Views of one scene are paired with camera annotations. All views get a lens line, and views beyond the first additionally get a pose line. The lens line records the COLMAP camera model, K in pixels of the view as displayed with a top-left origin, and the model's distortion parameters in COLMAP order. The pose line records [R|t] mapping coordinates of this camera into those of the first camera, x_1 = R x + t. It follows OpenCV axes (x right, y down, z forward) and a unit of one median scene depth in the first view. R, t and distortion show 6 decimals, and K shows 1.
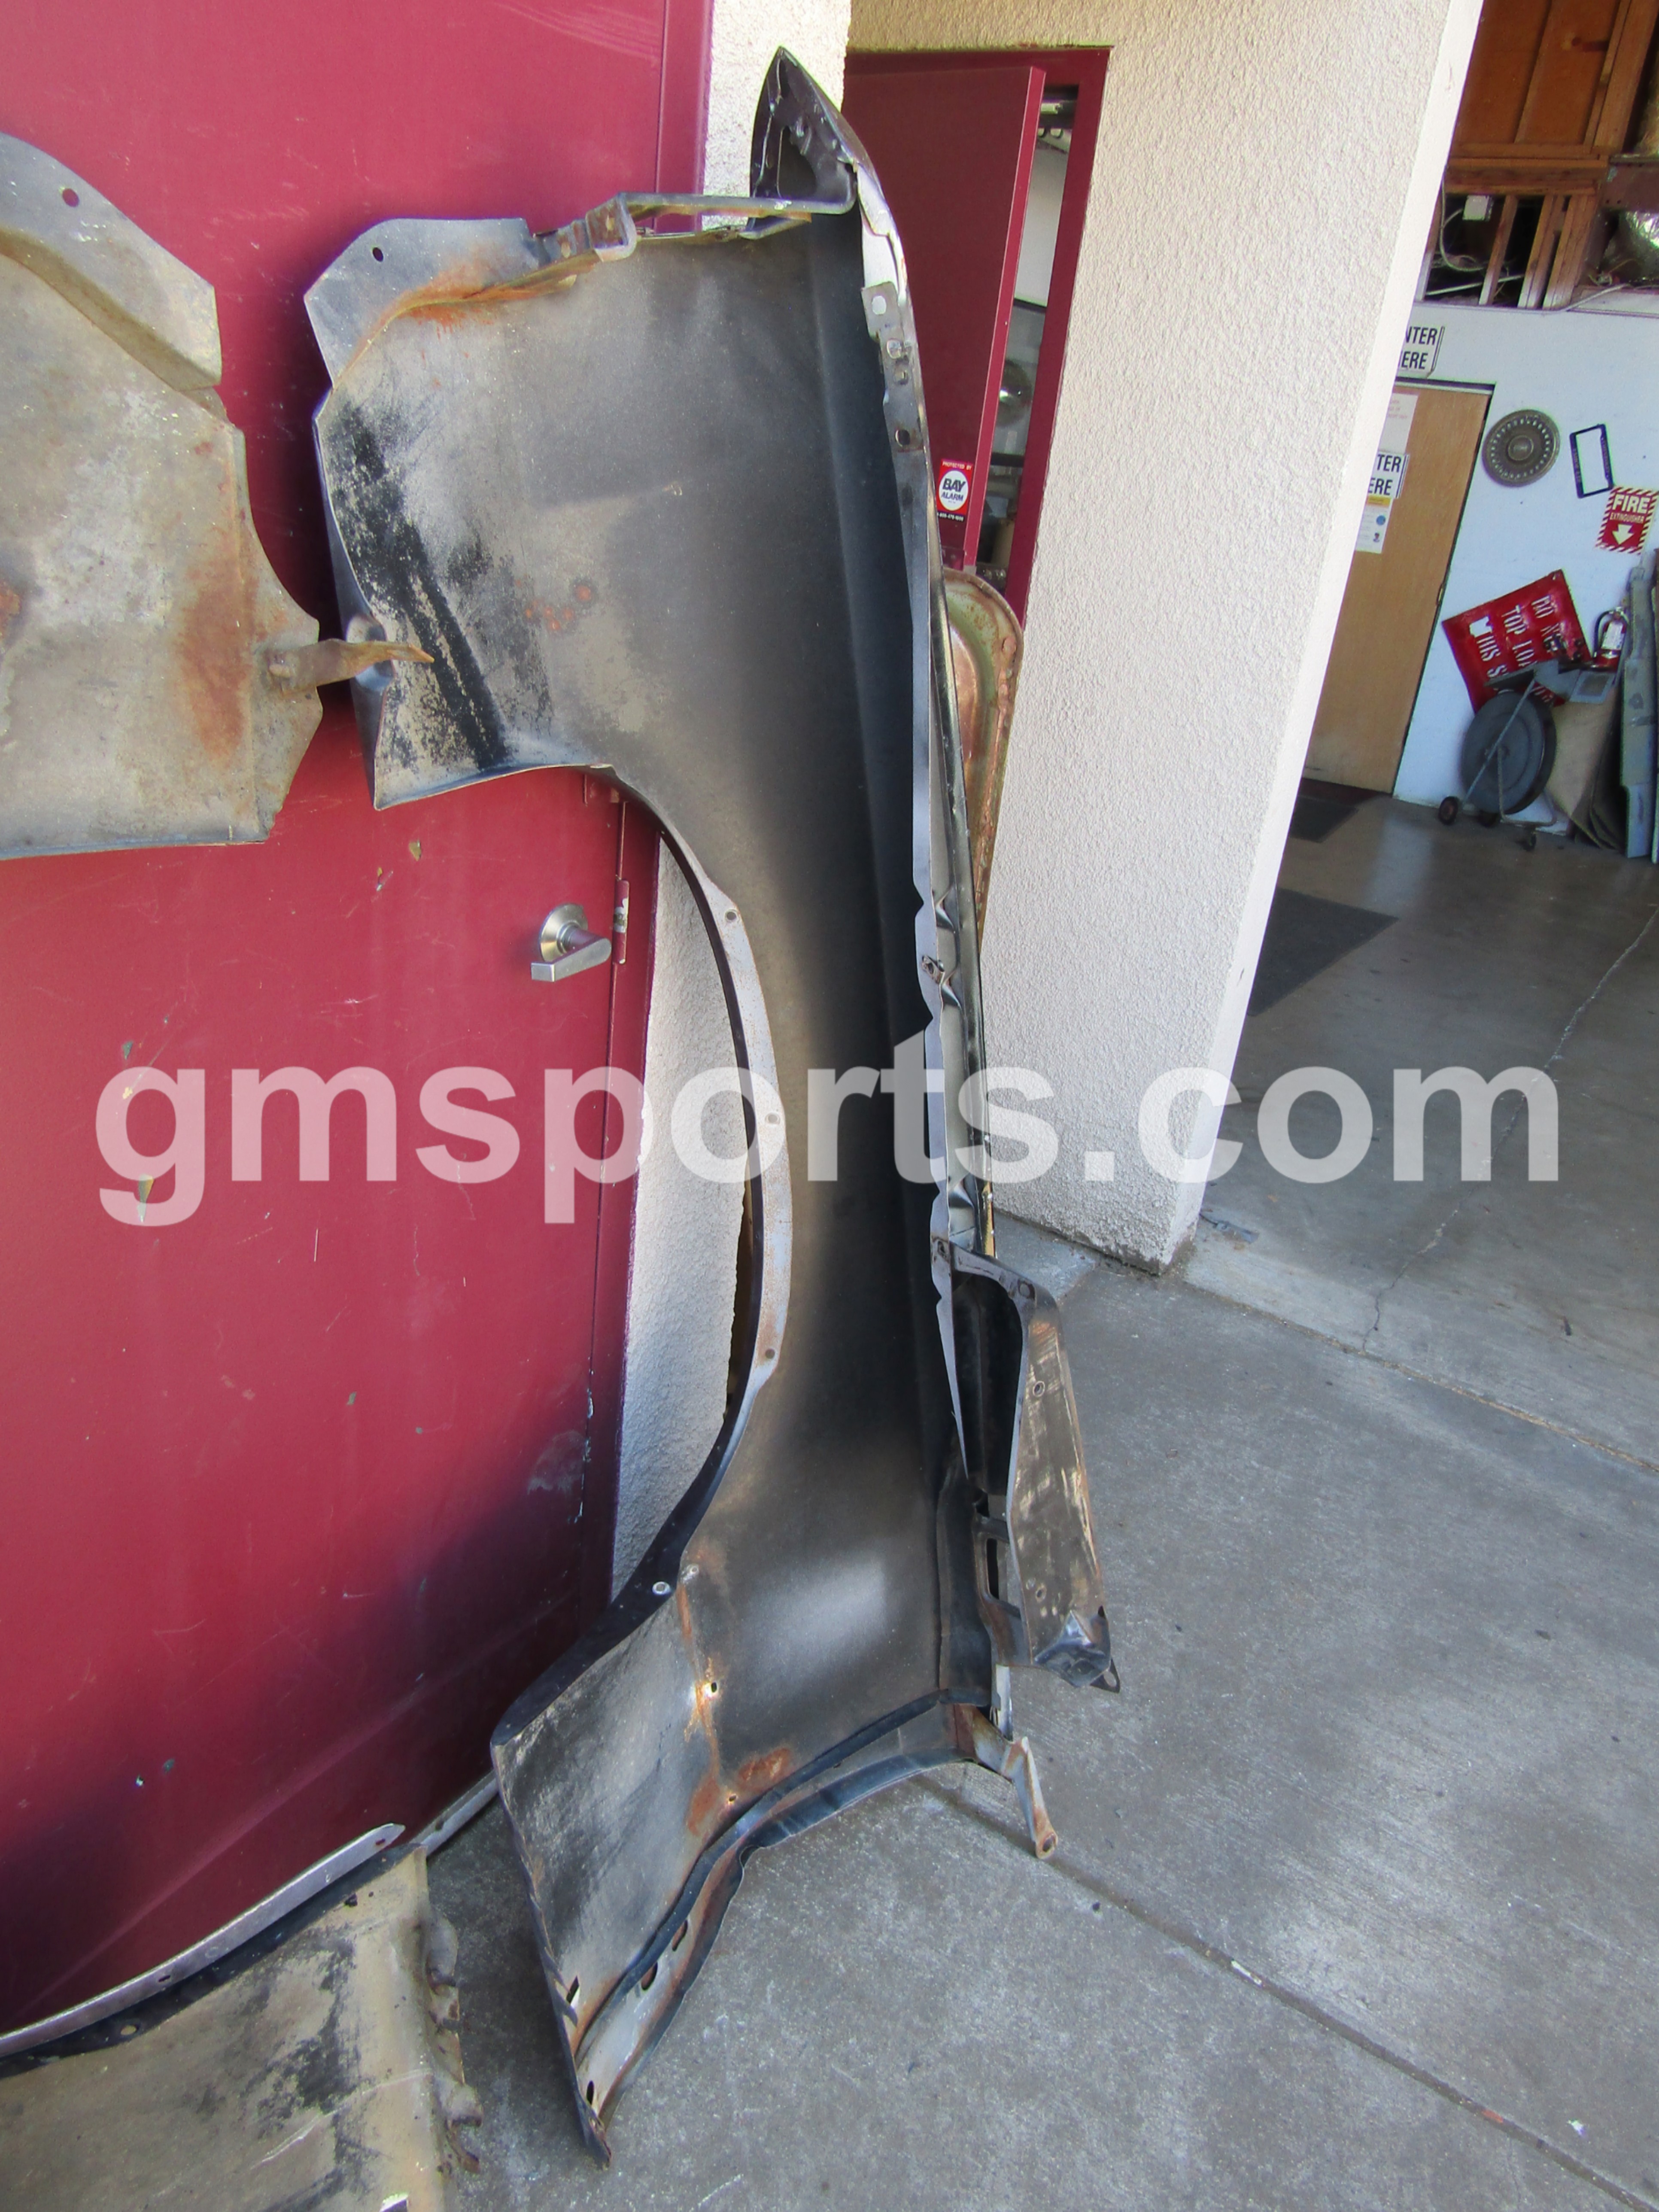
lens RADIAL K [[1579.9, 0, 847.4], [0, 1579.9, 1092.2], [0, 0, 1]] dist [-0.009898, 0.005697]
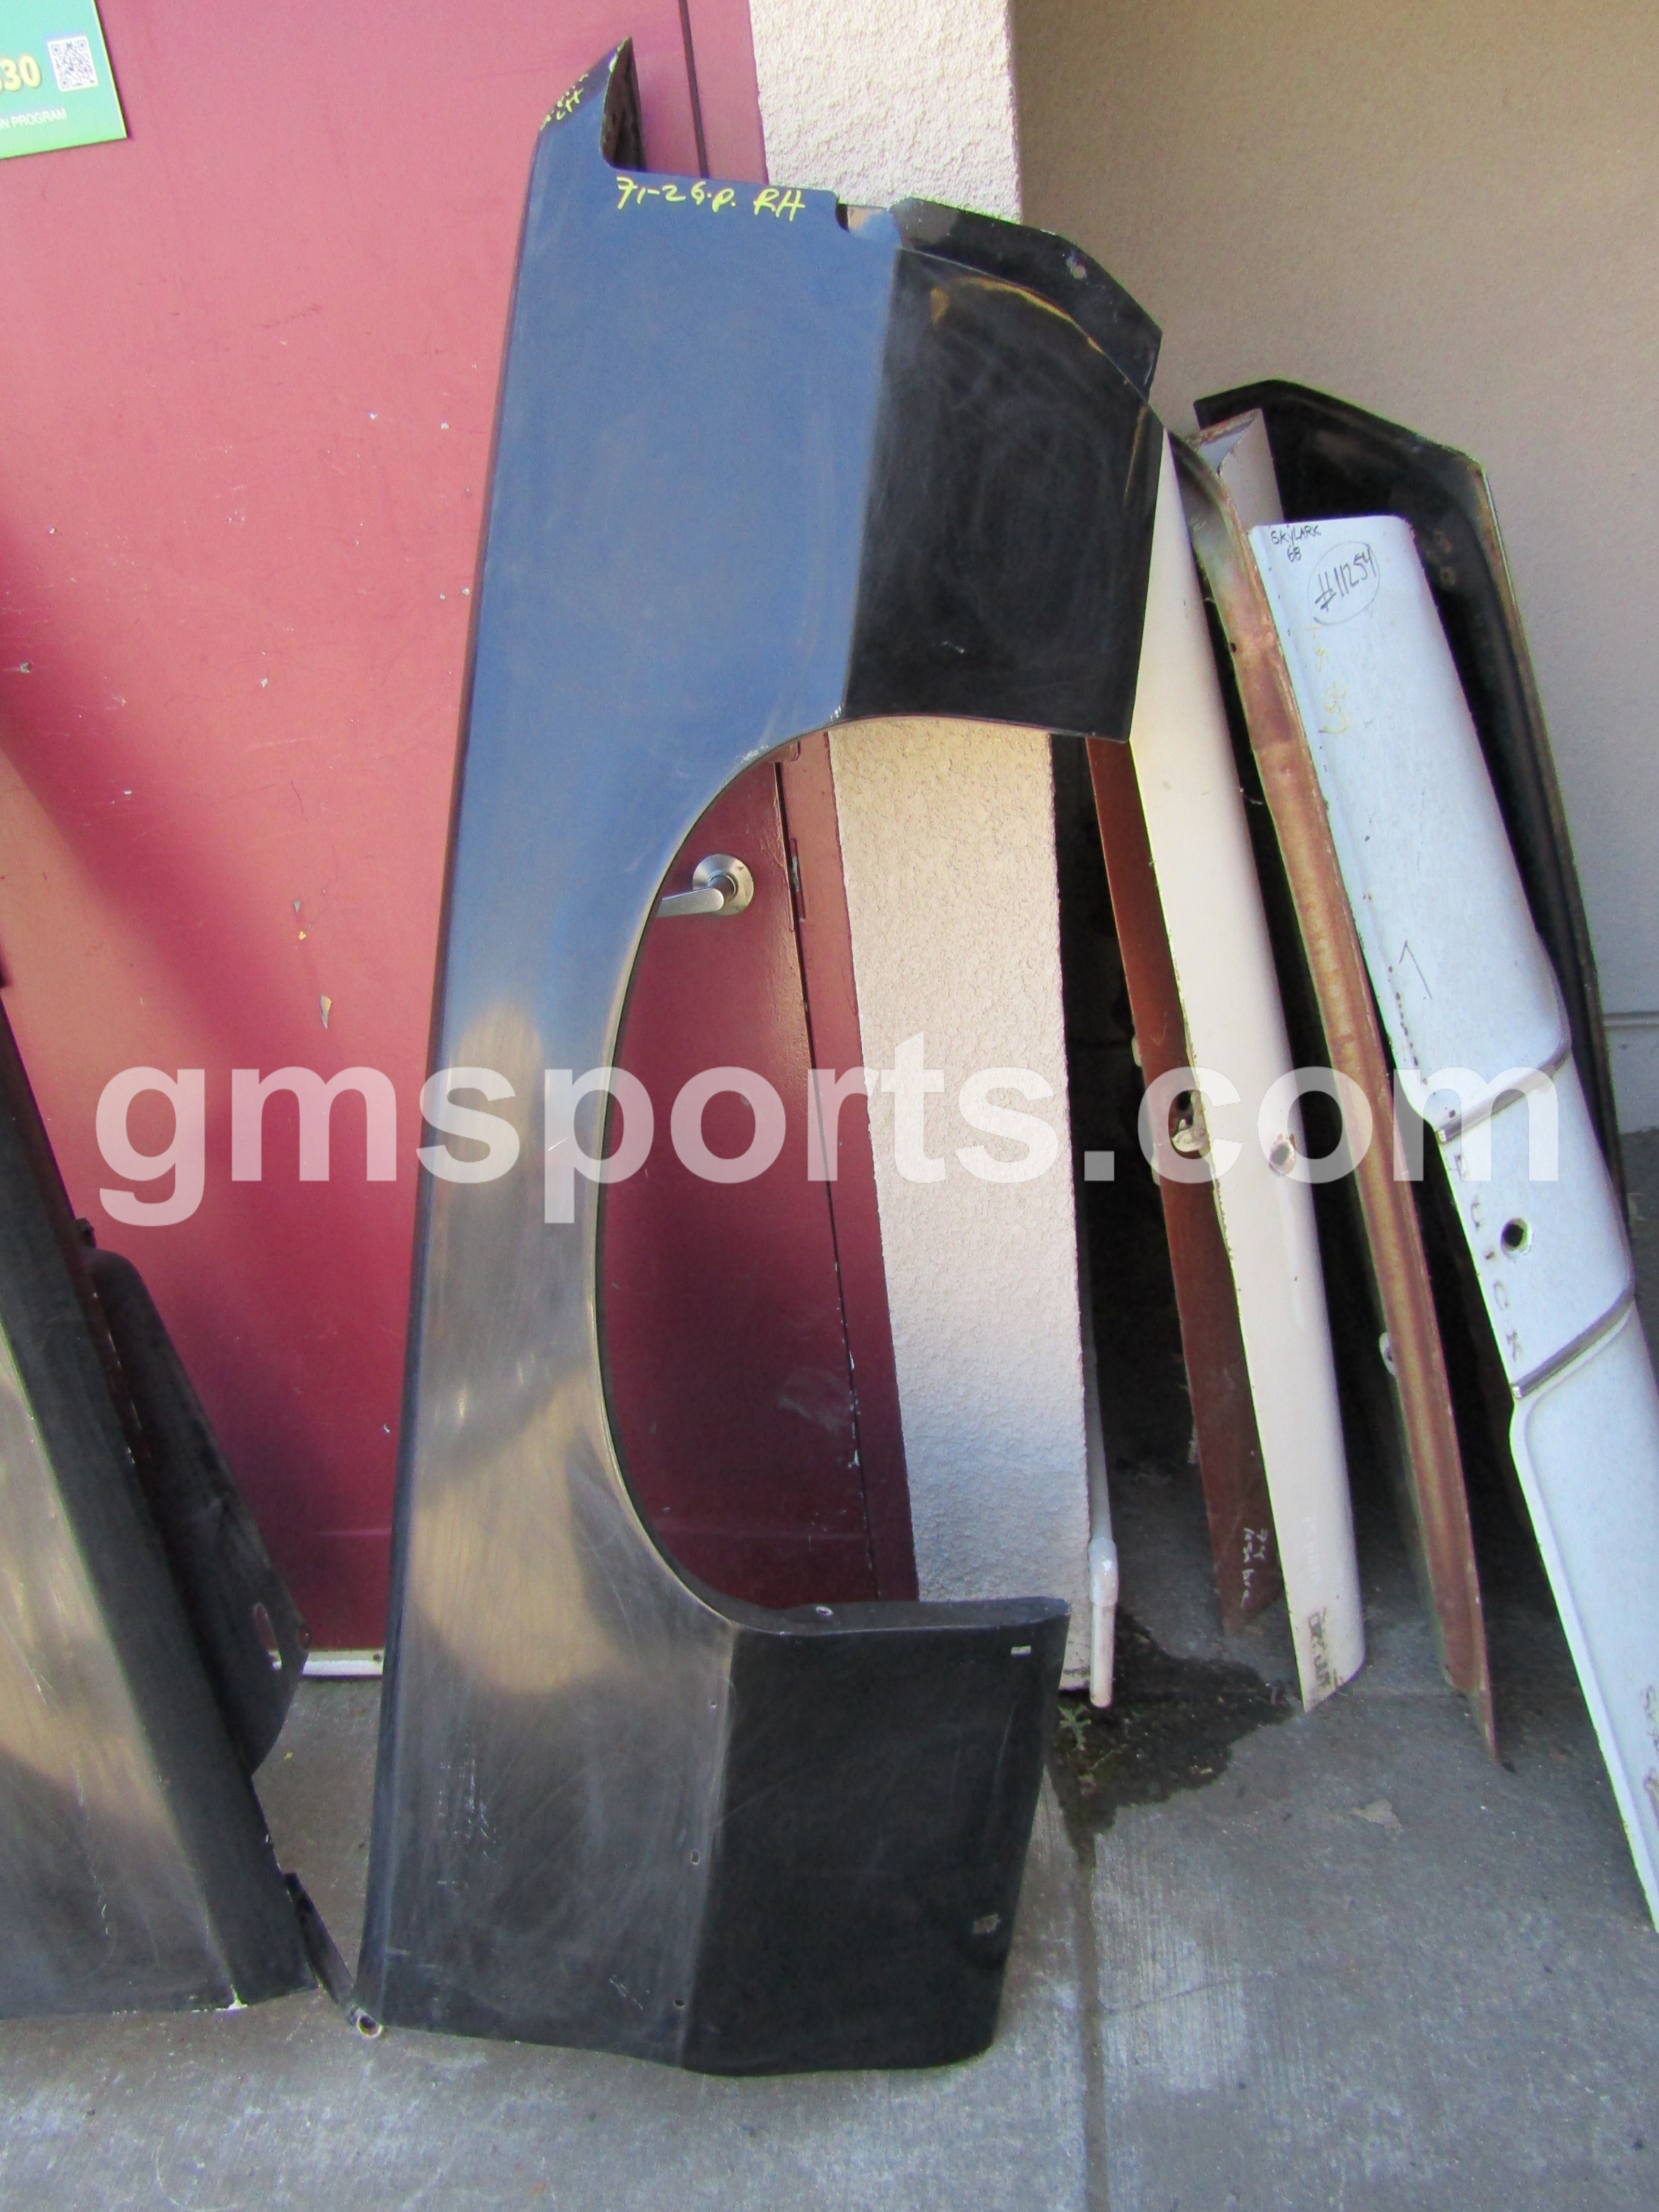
lens RADIAL K [[1583.8, 0, 831.5], [0, 1583.8, 1092.8], [0, 0, 1]] dist [-0.004852, -0.002361]
pose [[0.428890, 0.210373, -0.878520, 0.739207], [-0.209332, 0.969180, 0.129888, -0.104901], [0.878768, 0.128195, 0.459709, 0.525457]]
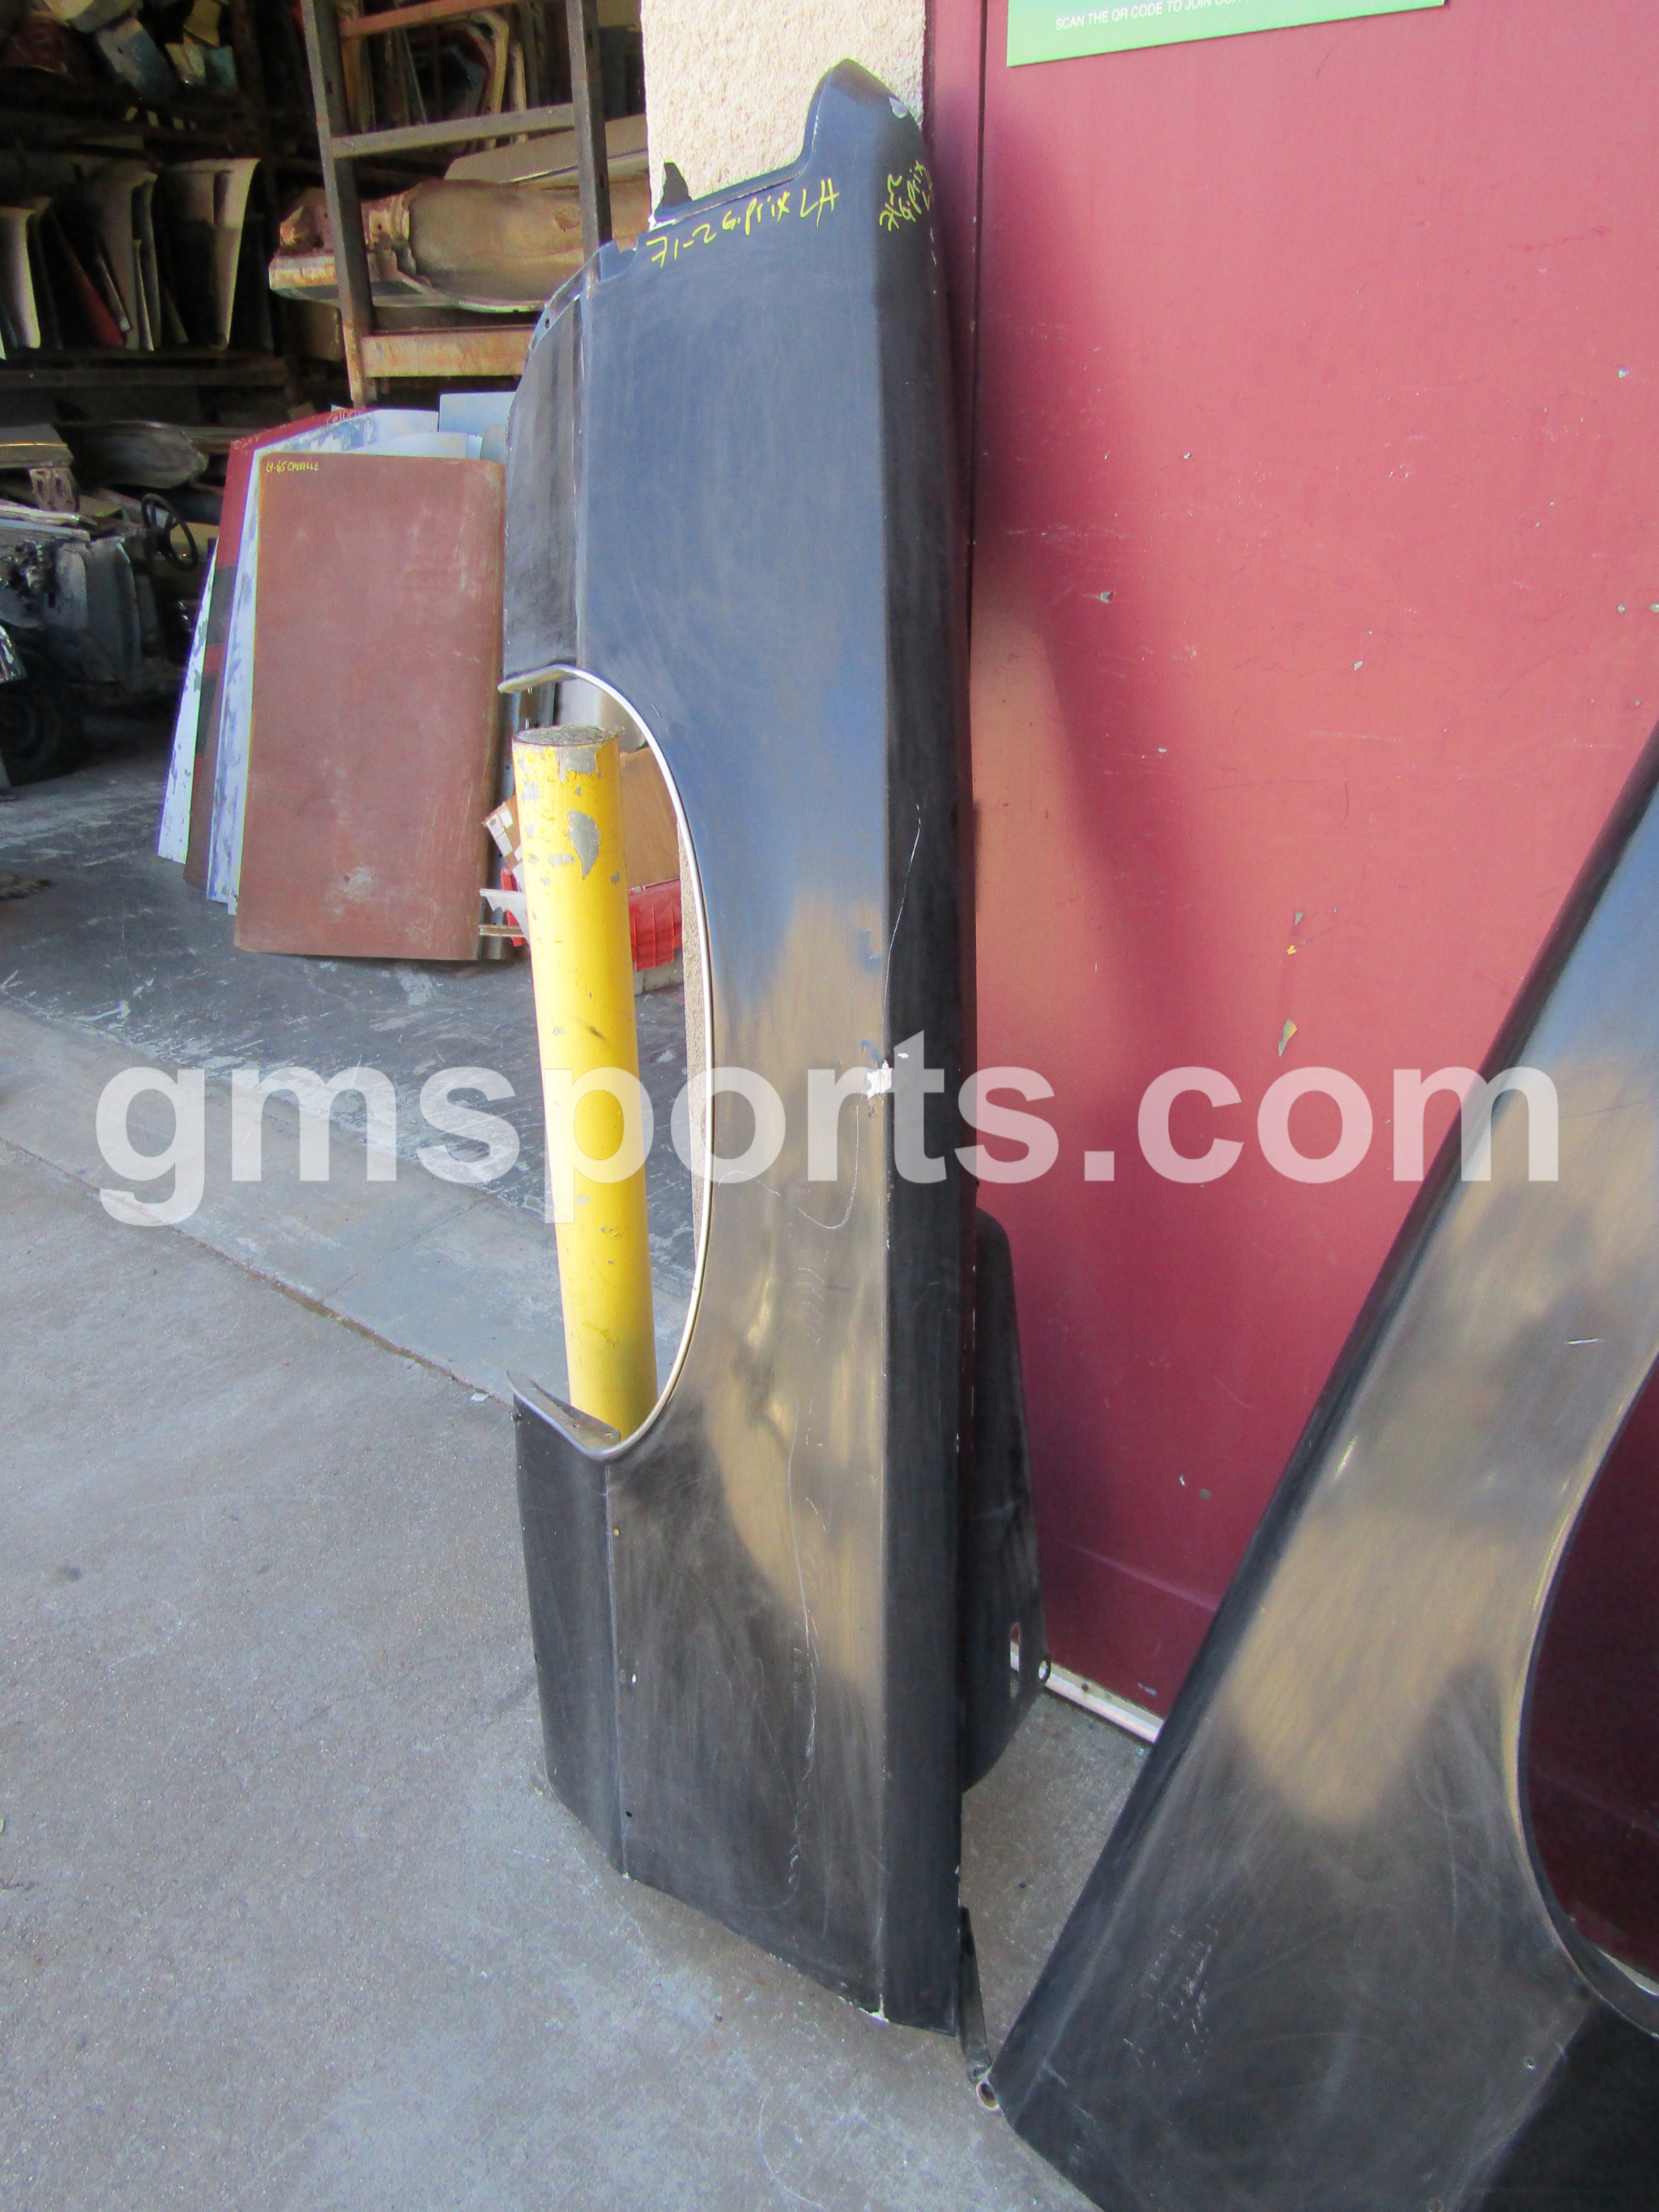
lens RADIAL K [[1579.9, 0, 842.1], [0, 1579.9, 1102.3], [0, 0, 1]] dist [-0.009898, 0.005697]
pose [[-0.083607, 0.307775, -0.947779, 0.571185], [-0.402994, 0.859420, 0.314632, -0.103639], [0.911376, 0.408255, 0.052178, 0.438308]]
